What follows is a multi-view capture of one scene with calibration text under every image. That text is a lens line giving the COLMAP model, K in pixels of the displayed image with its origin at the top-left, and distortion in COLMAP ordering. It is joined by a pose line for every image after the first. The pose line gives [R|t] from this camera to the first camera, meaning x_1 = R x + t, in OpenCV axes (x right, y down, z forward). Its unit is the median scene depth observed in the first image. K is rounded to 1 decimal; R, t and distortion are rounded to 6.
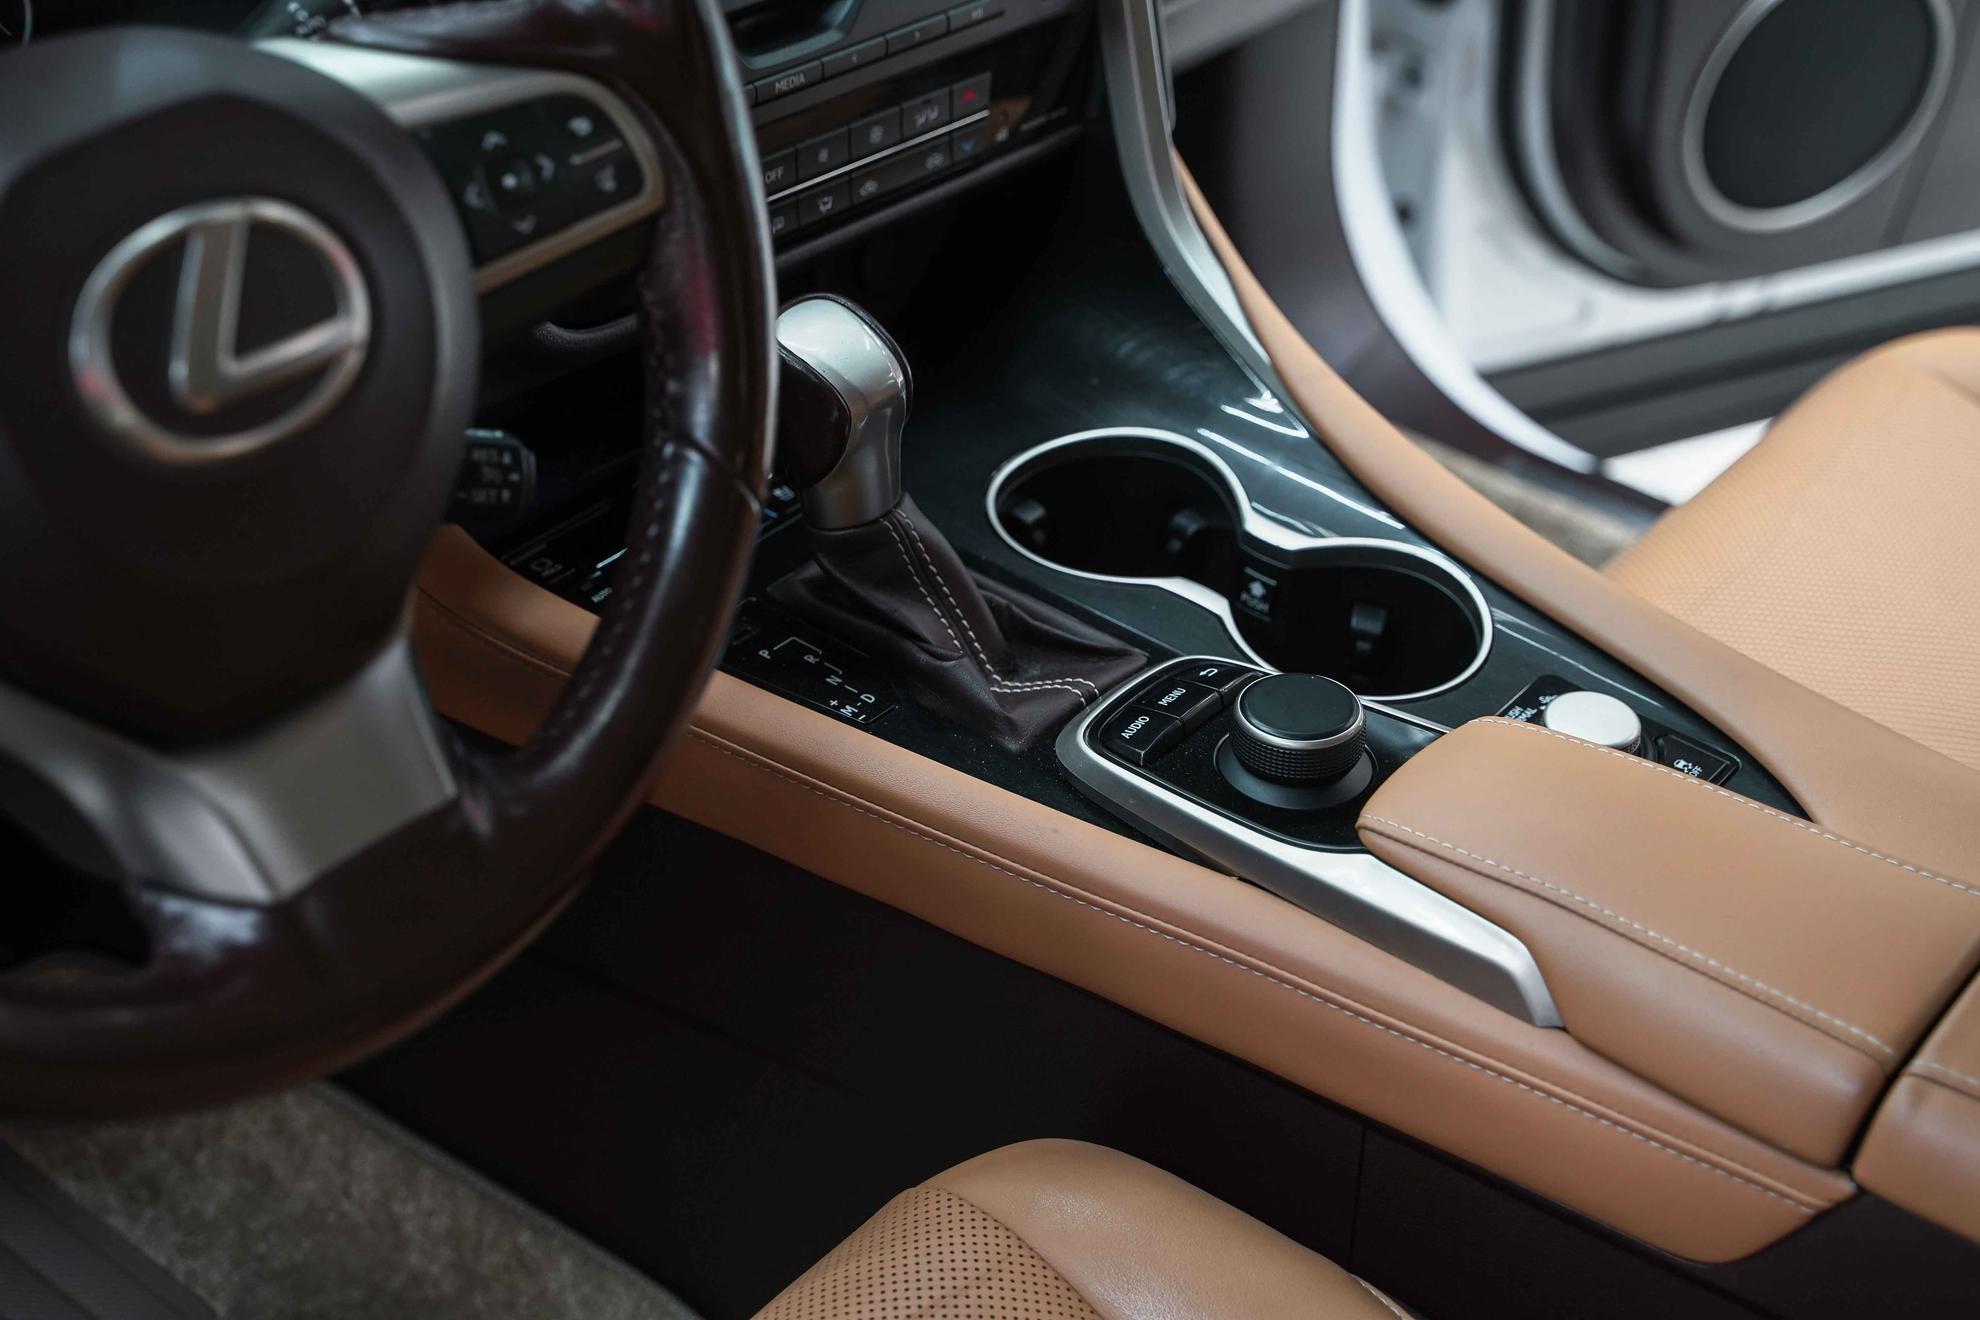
lens RADIAL K [[3127.2, 0, 990.0], [0, 3127.2, 660.0], [0, 0, 1]] dist [0.088118, 0.047099]
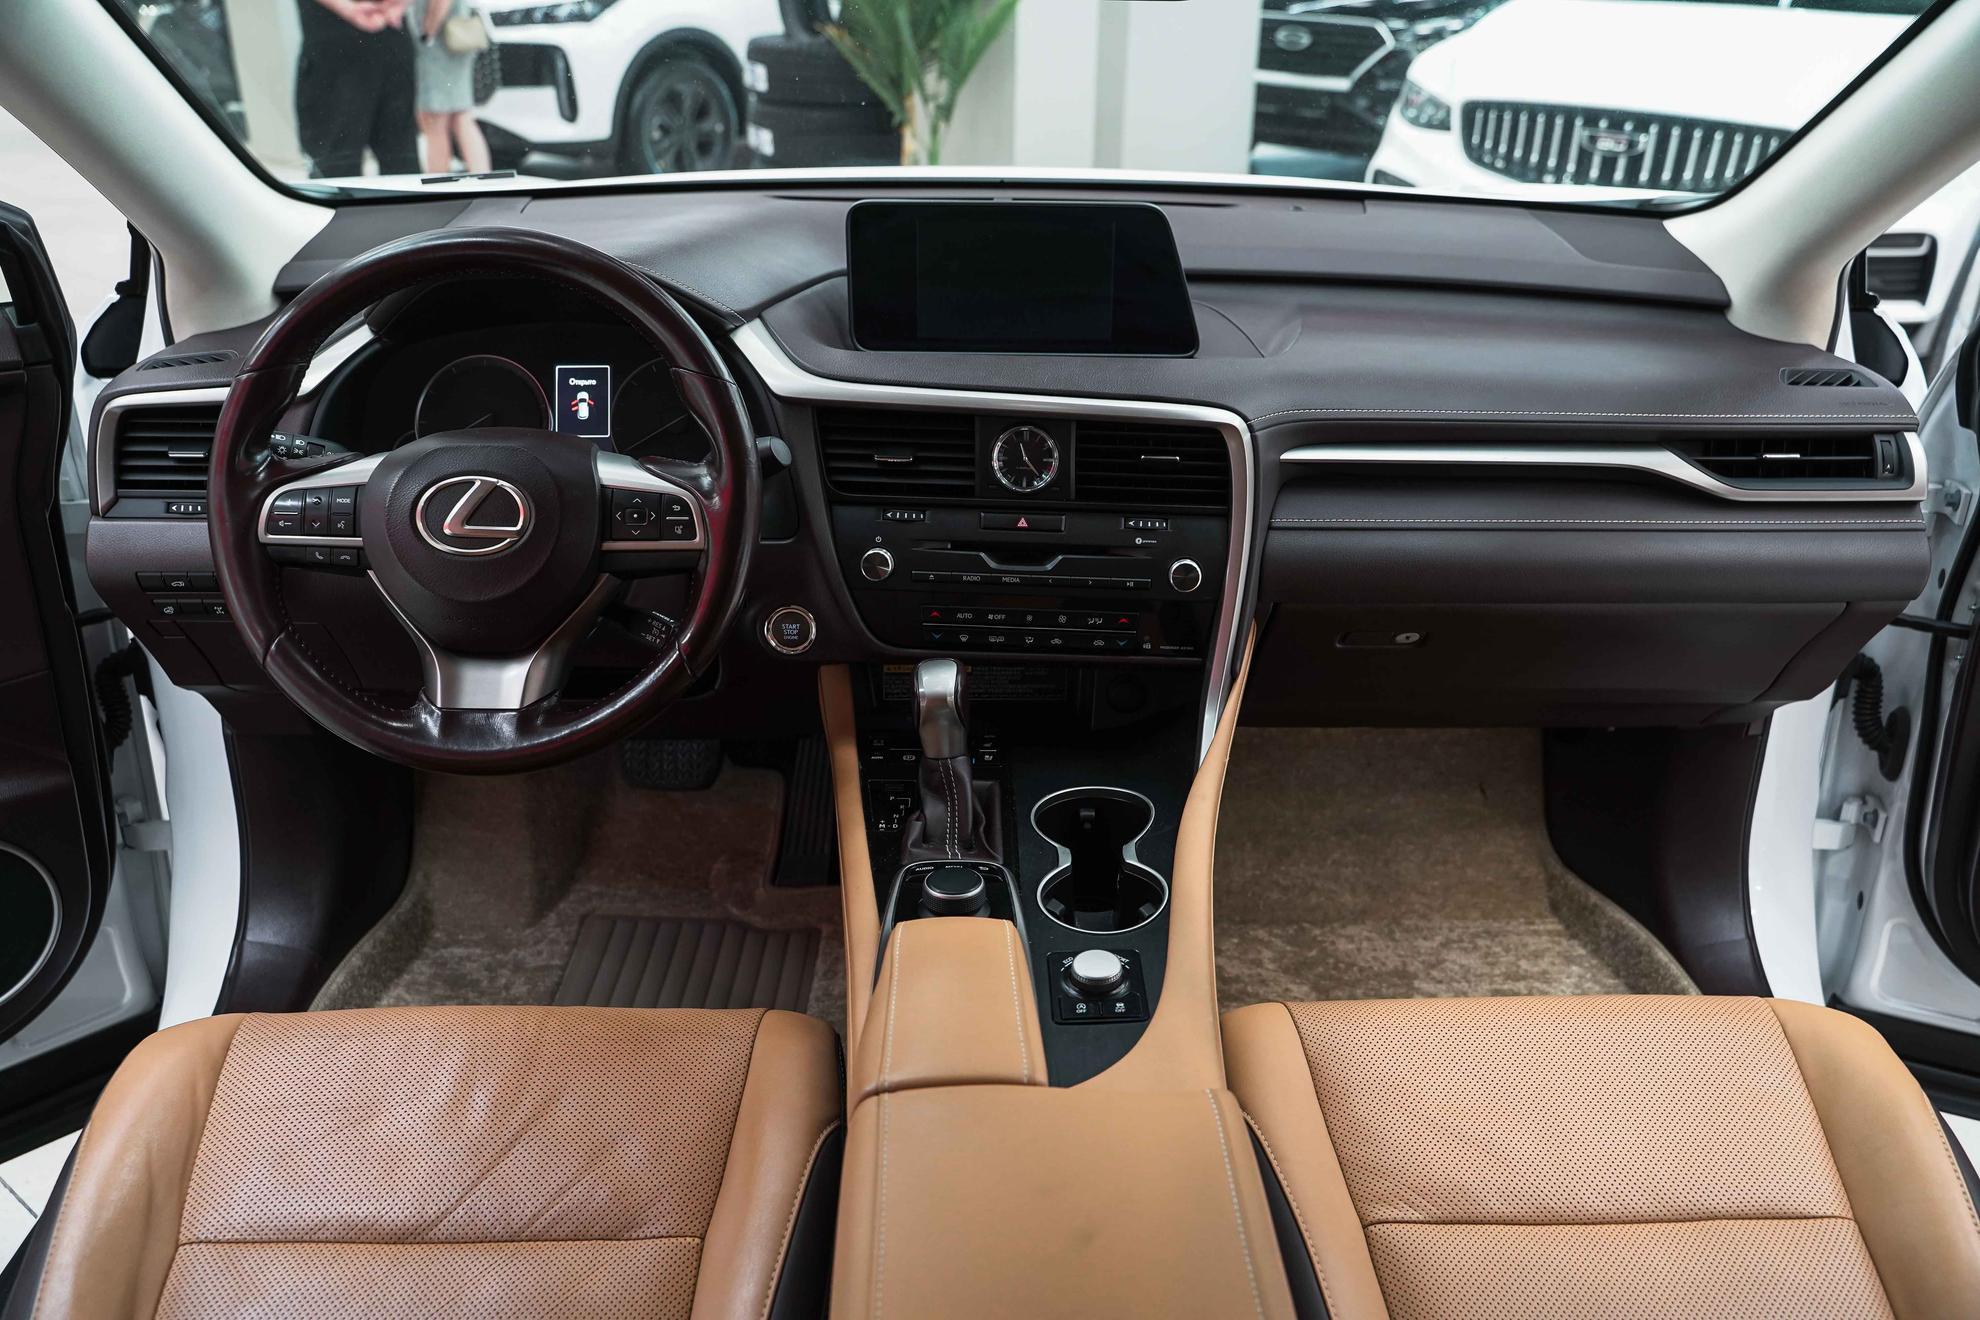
lens RADIAL K [[1581.2, 0, 993.7], [0, 1581.2, 653.6], [0, 0, 1]] dist [-0.009706, -0.004567]
pose [[0.624813, 0.276459, -0.730191, 0.793771], [-0.421558, 0.906633, -0.017458, -0.109620], [0.657189, 0.318726, 0.683020, 0.216149]]
